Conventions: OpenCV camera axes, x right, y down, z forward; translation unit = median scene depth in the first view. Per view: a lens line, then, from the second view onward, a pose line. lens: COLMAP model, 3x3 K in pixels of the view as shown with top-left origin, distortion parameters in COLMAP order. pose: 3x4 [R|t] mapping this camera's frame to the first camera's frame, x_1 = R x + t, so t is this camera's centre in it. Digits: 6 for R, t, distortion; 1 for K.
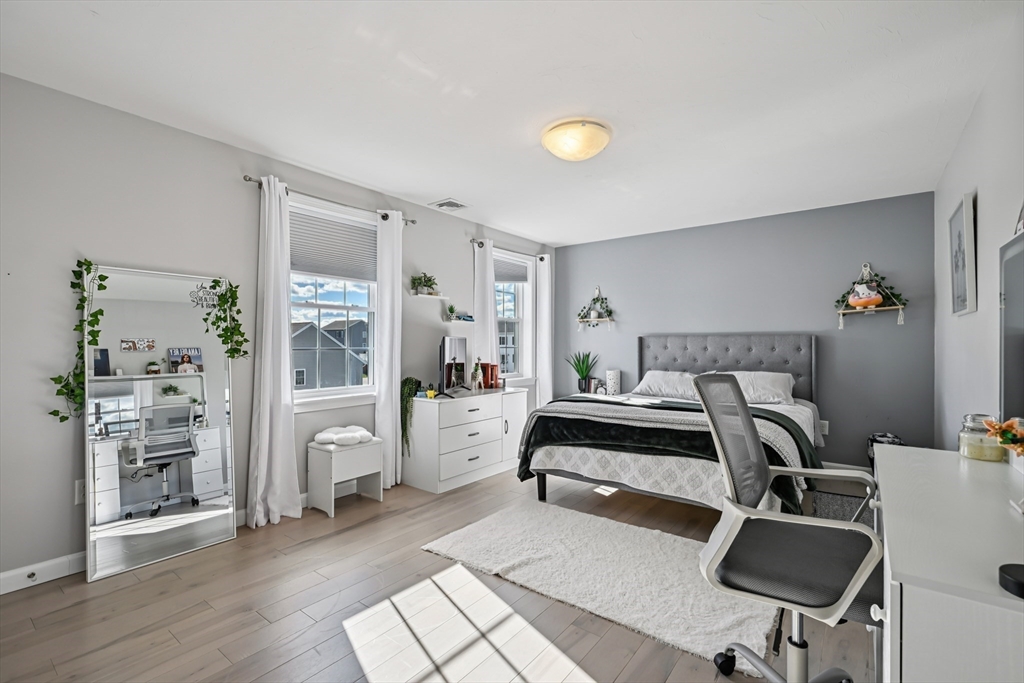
lens RADIAL K [[455.6, 0, 511.2], [0, 455.6, 342.5], [0, 0, 1]] dist [-0.001049, -0.000109]
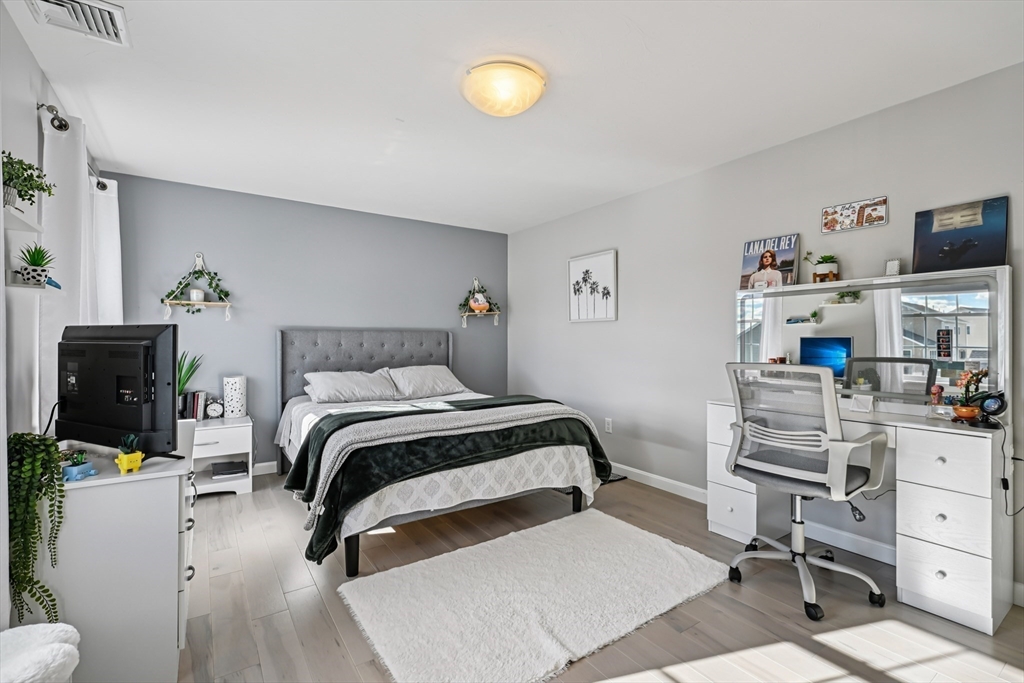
lens RADIAL K [[455.6, 0, 511.8], [0, 455.6, 340.2], [0, 0, 1]] dist [-0.001049, -0.000109]
pose [[0.309897, -0.002958, 0.950765, -0.425664], [-0.003220, 0.999986, 0.004160, -0.000419], [-0.950765, -0.004350, 0.309884, 0.501129]]
